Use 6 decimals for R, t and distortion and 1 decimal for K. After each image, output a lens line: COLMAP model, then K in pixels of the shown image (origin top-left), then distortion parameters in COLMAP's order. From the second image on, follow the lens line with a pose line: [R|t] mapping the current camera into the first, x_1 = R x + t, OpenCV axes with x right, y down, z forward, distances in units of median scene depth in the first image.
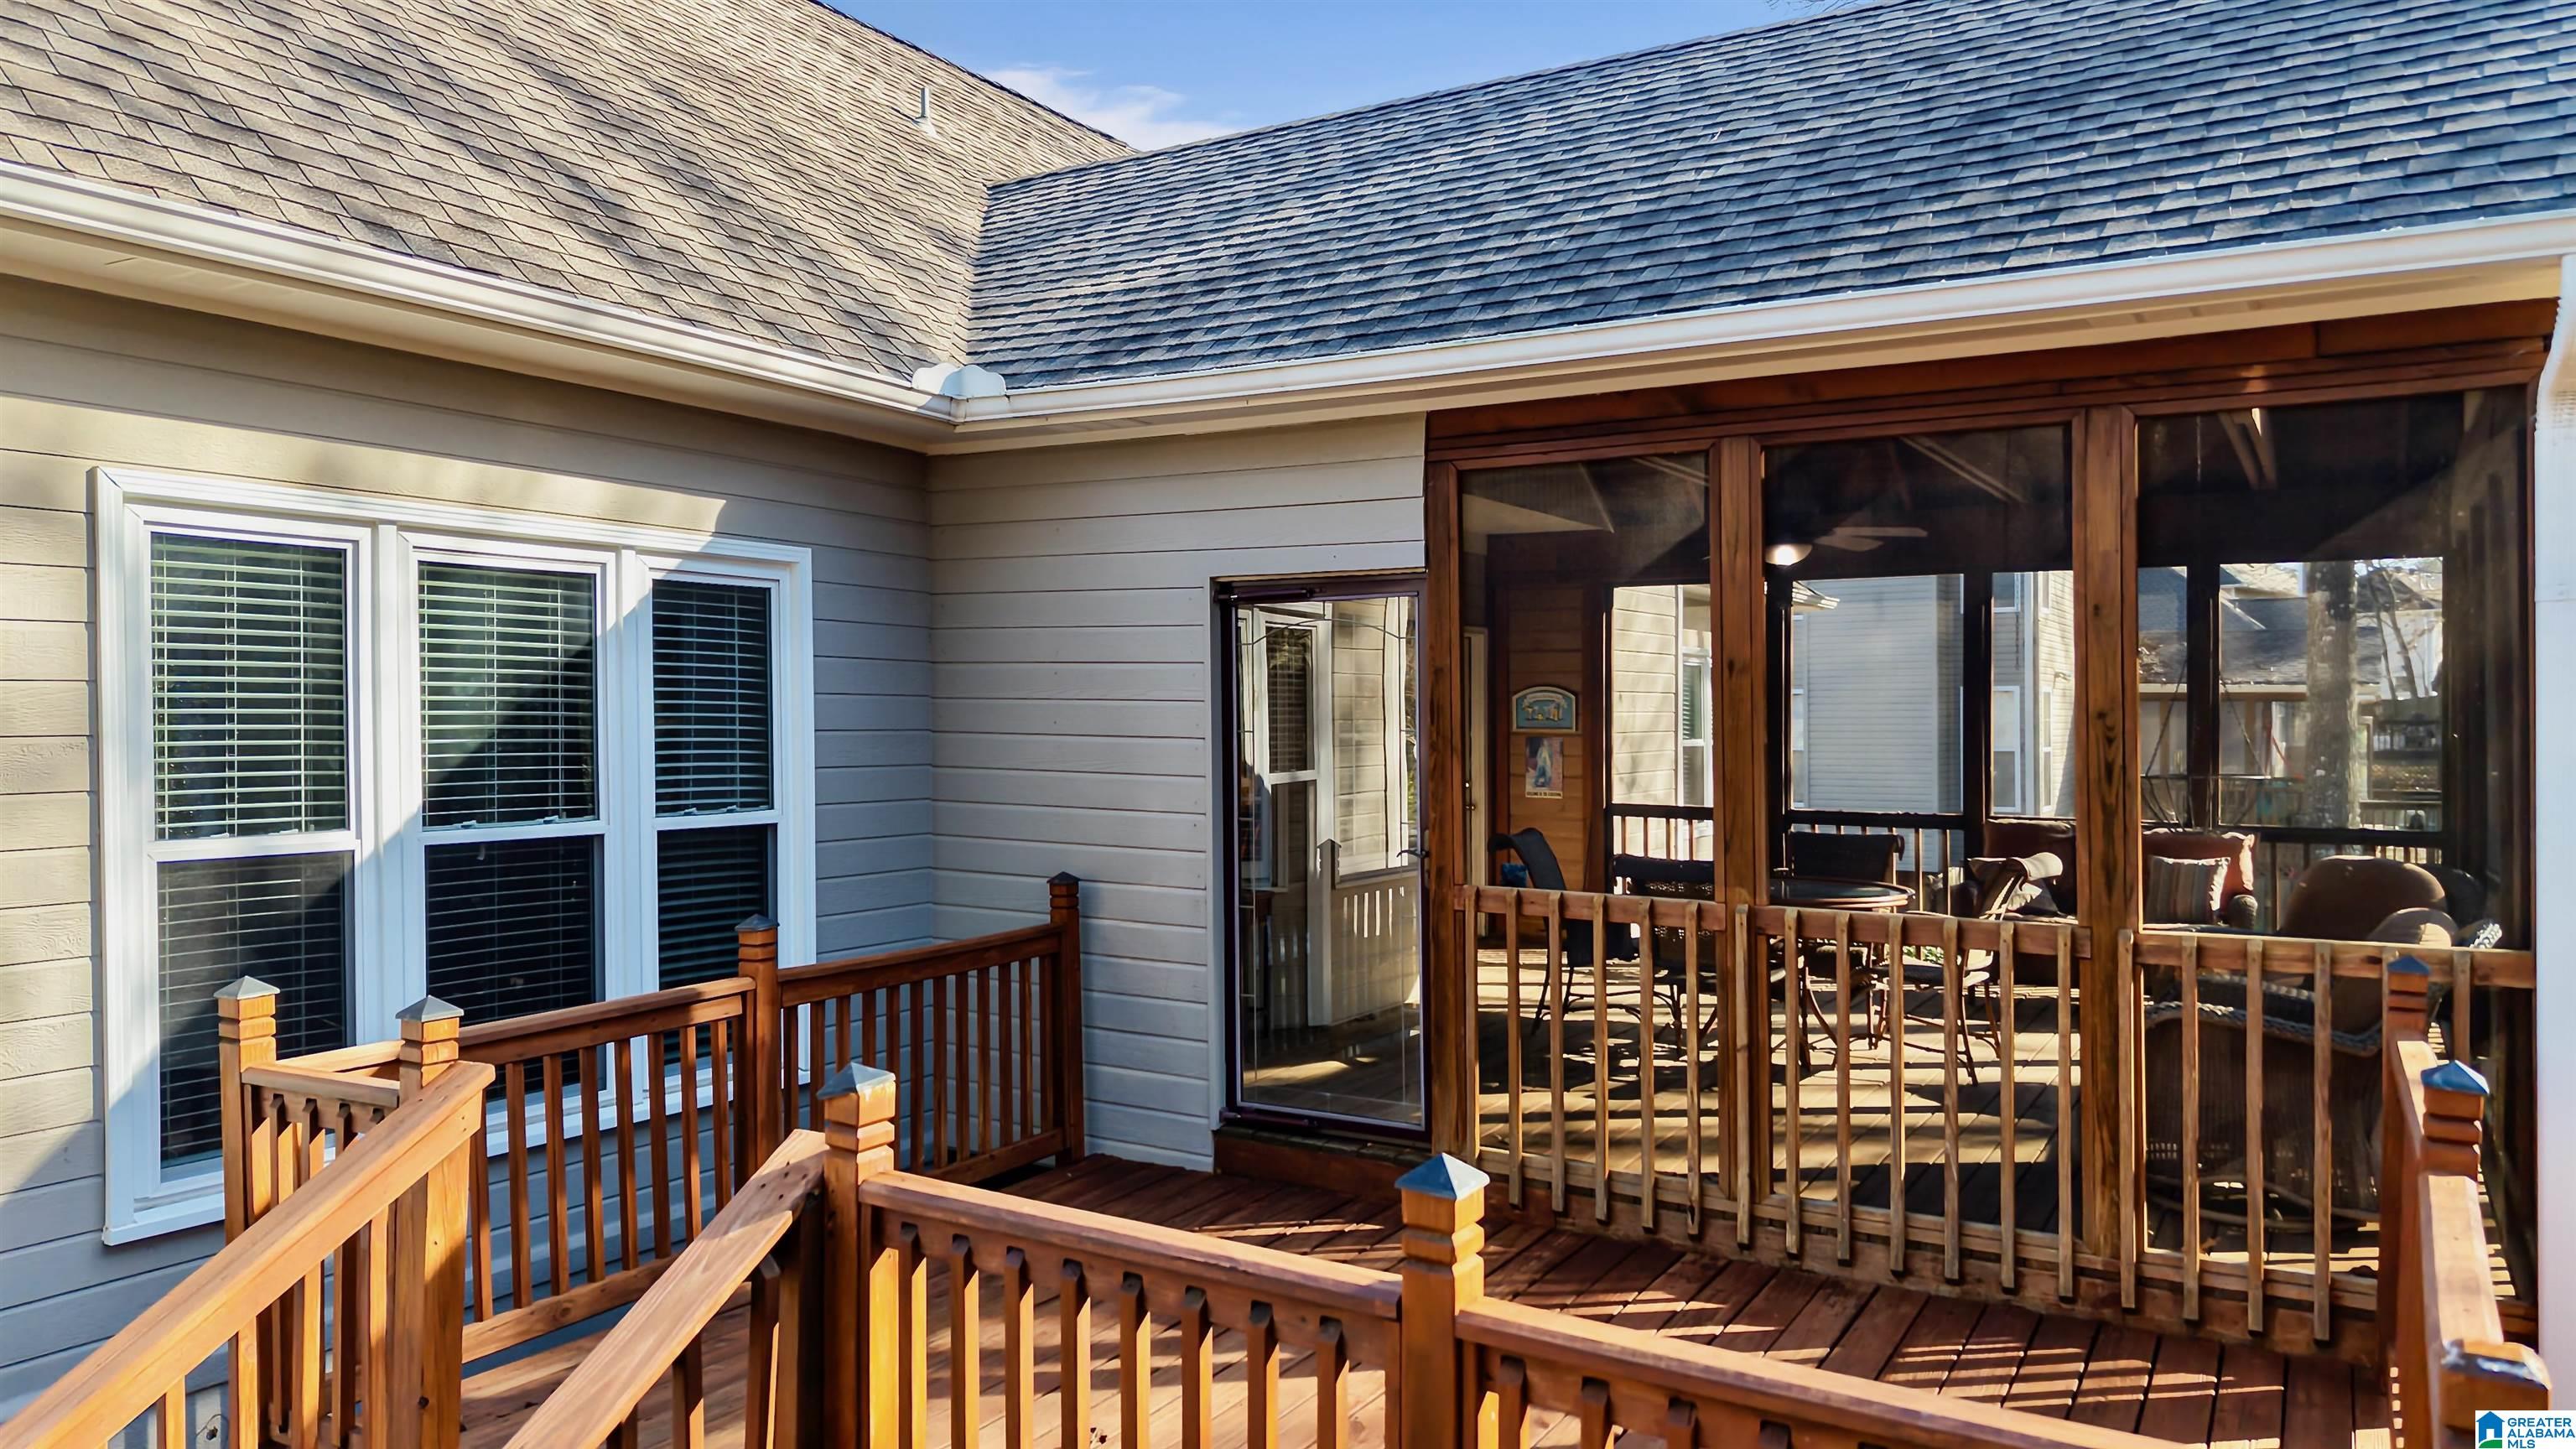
lens RADIAL K [[1711.8, 0, 1288.0], [0, 1711.8, 724.5], [0, 0, 1]] dist [0.020912, -0.005483]
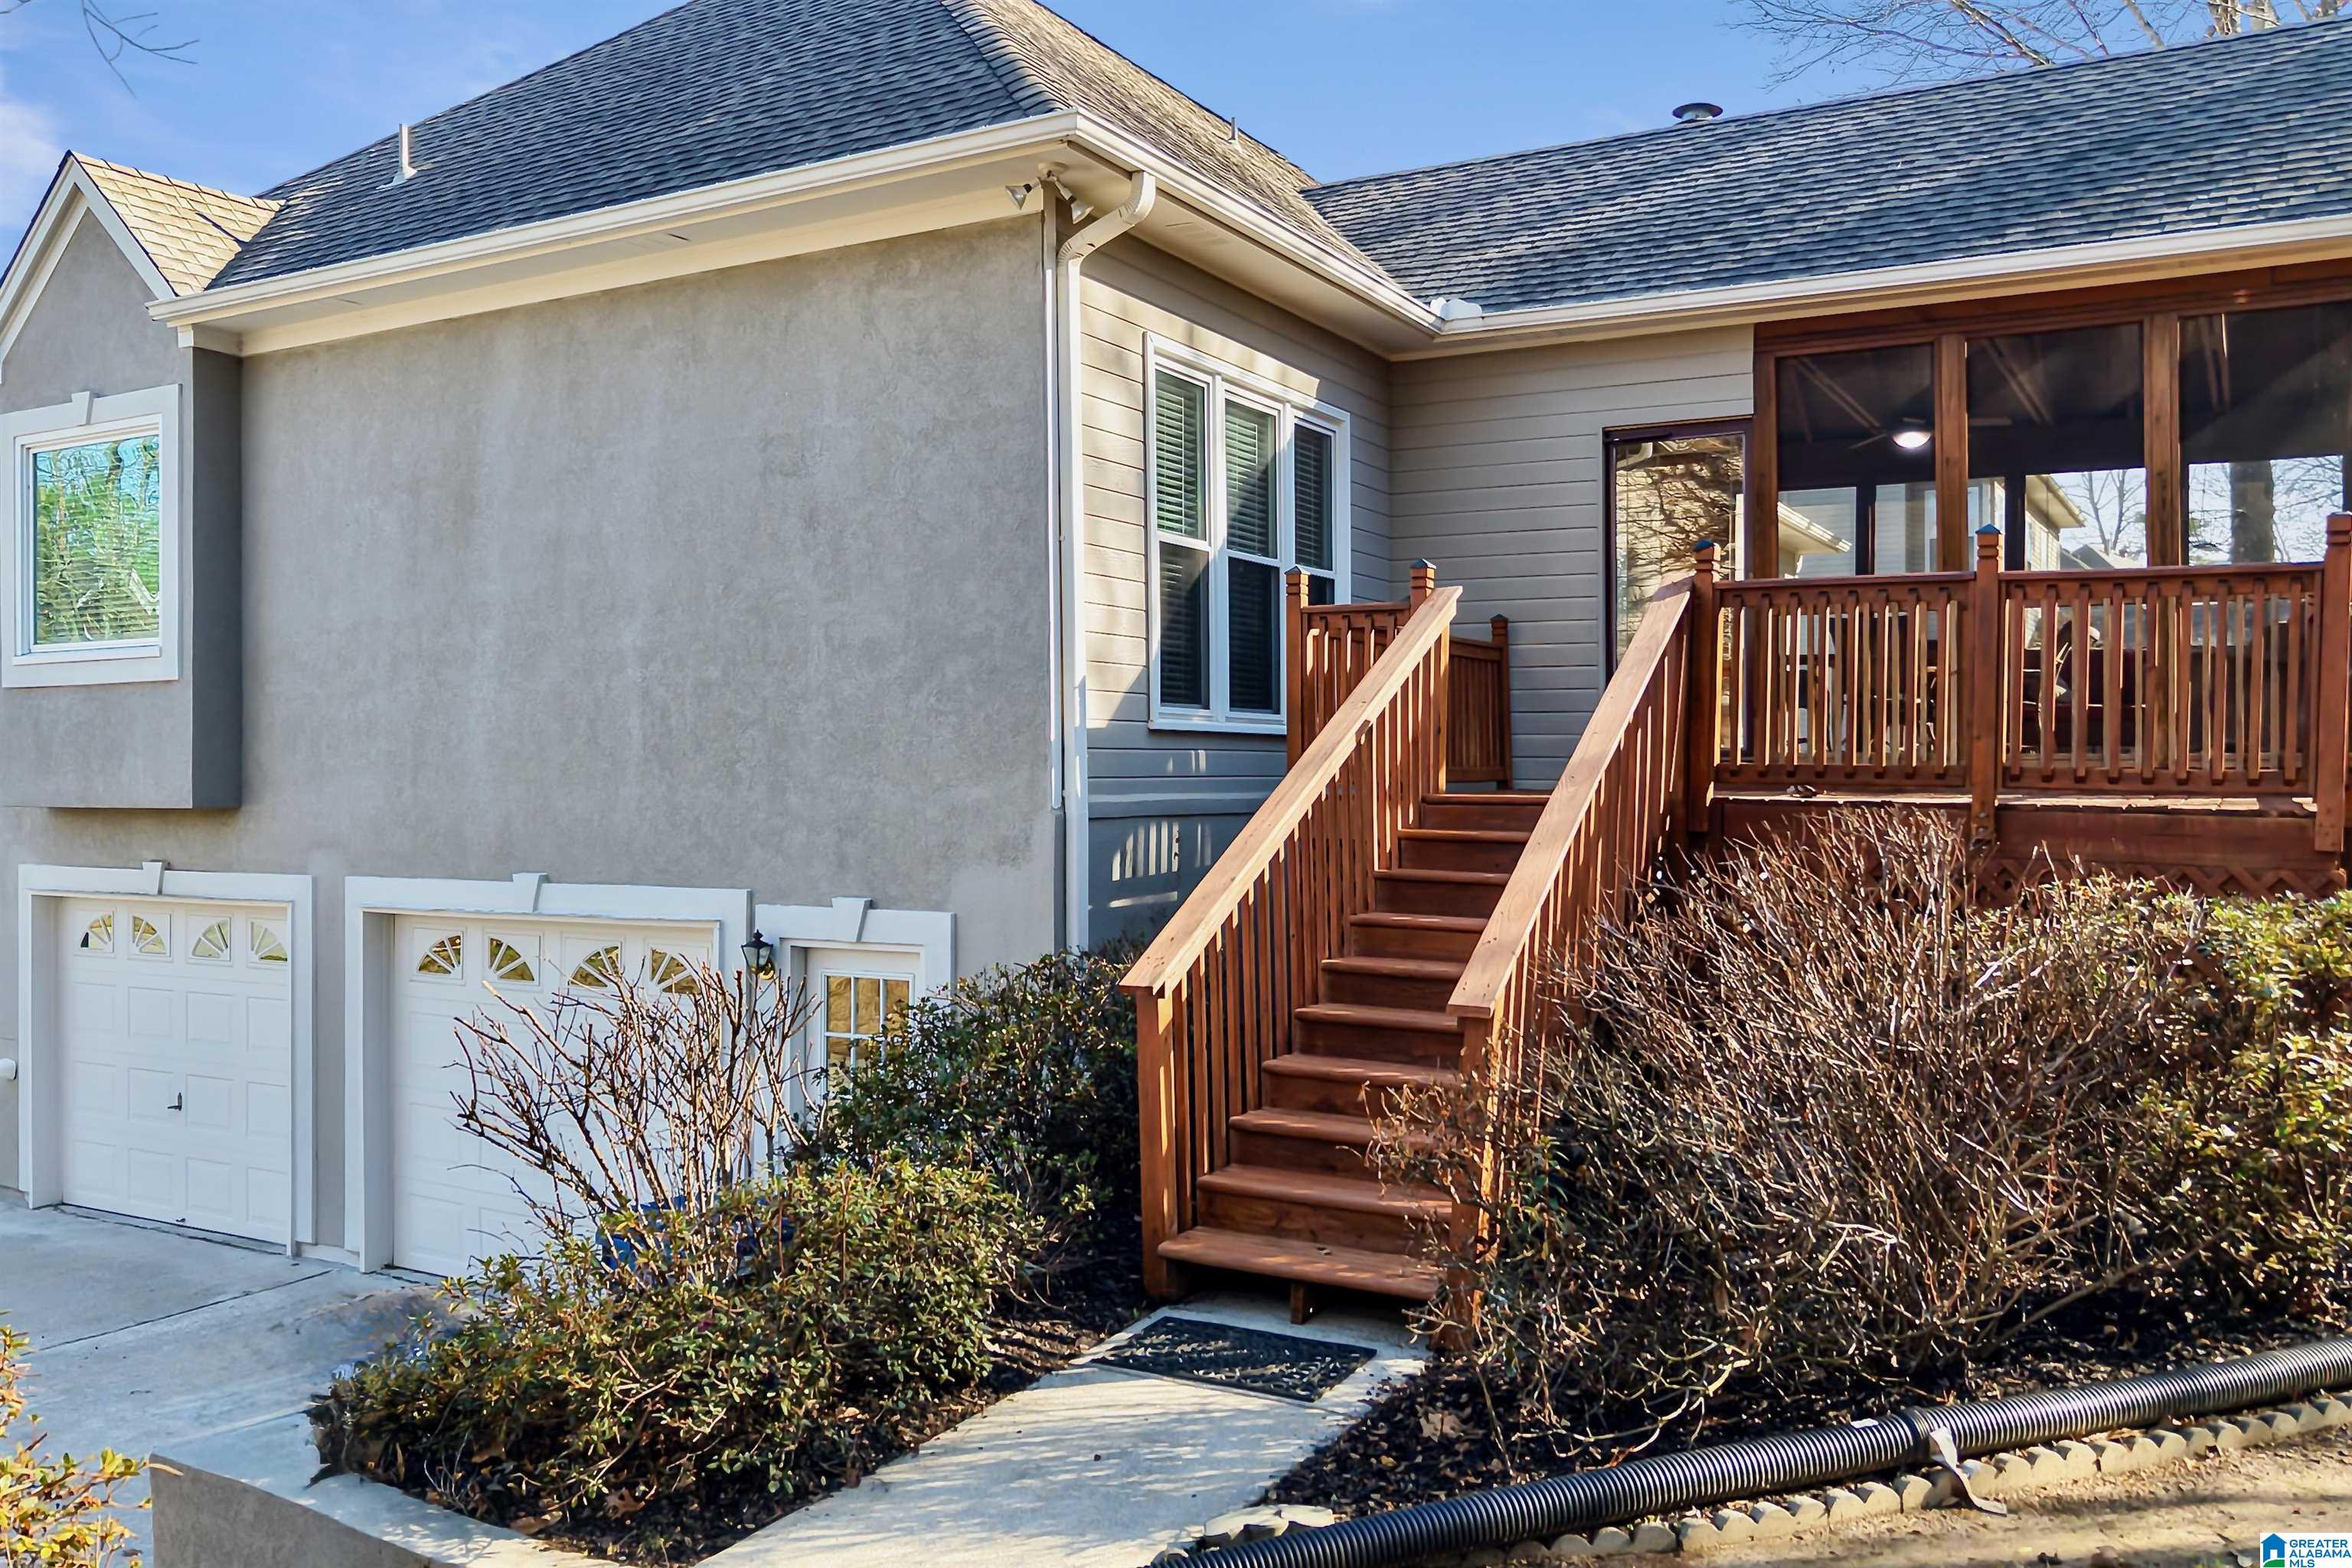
lens RADIAL K [[1859.3, 0, 1176.0], [0, 1859.3, 784.0], [0, 0, 1]] dist [0.001416, 0.006500]
pose [[0.999726, 0.003142, 0.023177, -0.575540], [-0.003172, 0.999994, 0.001298, 0.294035], [-0.023173, -0.001371, 0.999731, -0.898756]]
